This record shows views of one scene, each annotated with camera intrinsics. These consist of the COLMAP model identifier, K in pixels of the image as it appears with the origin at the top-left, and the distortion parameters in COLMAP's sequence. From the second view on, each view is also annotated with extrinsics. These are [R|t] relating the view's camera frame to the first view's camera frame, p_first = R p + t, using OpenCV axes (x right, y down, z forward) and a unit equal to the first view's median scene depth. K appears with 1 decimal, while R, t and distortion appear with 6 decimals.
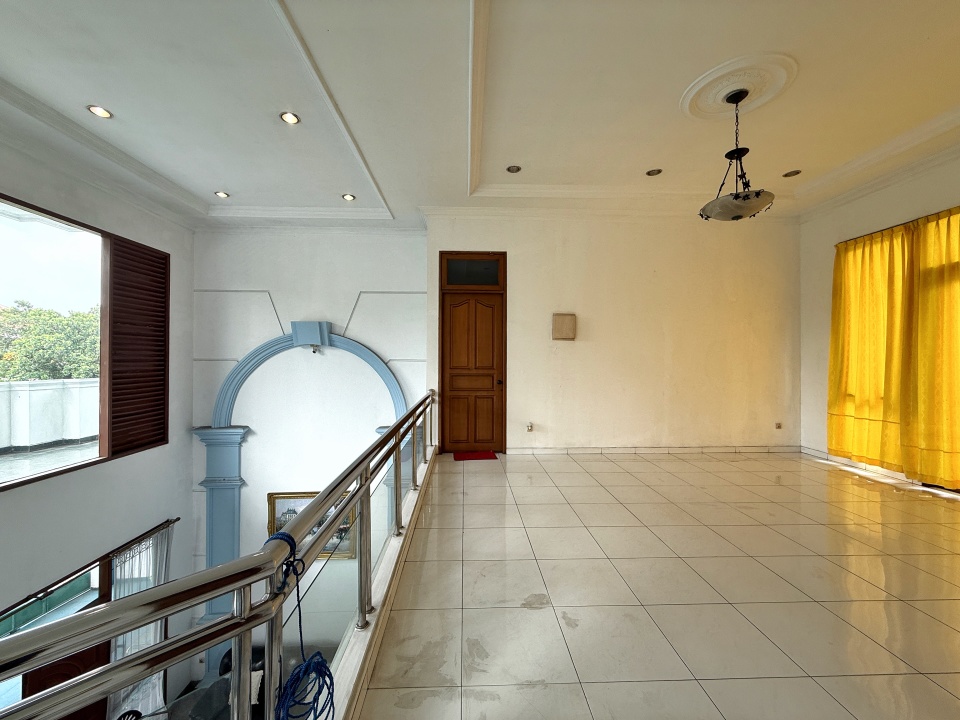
lens RADIAL K [[384.8, 0, 477.4], [0, 384.8, 359.8], [0, 0, 1]] dist [0.002253, 0.000400]
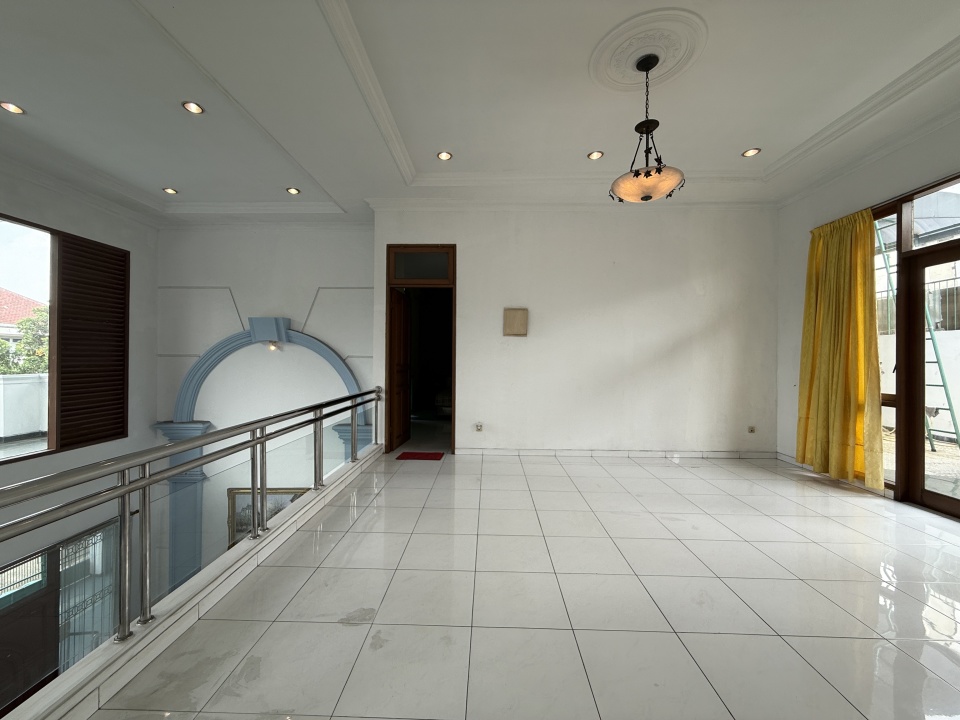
lens RADIAL K [[384.8, 0, 480.7], [0, 384.8, 359.0], [0, 0, 1]] dist [0.002253, 0.000400]
pose [[0.997930, 0.004463, -0.064158, 0.198162], [-0.004474, 0.999990, -0.000028, 0.006158], [0.064158, 0.000315, 0.997940, 0.042775]]
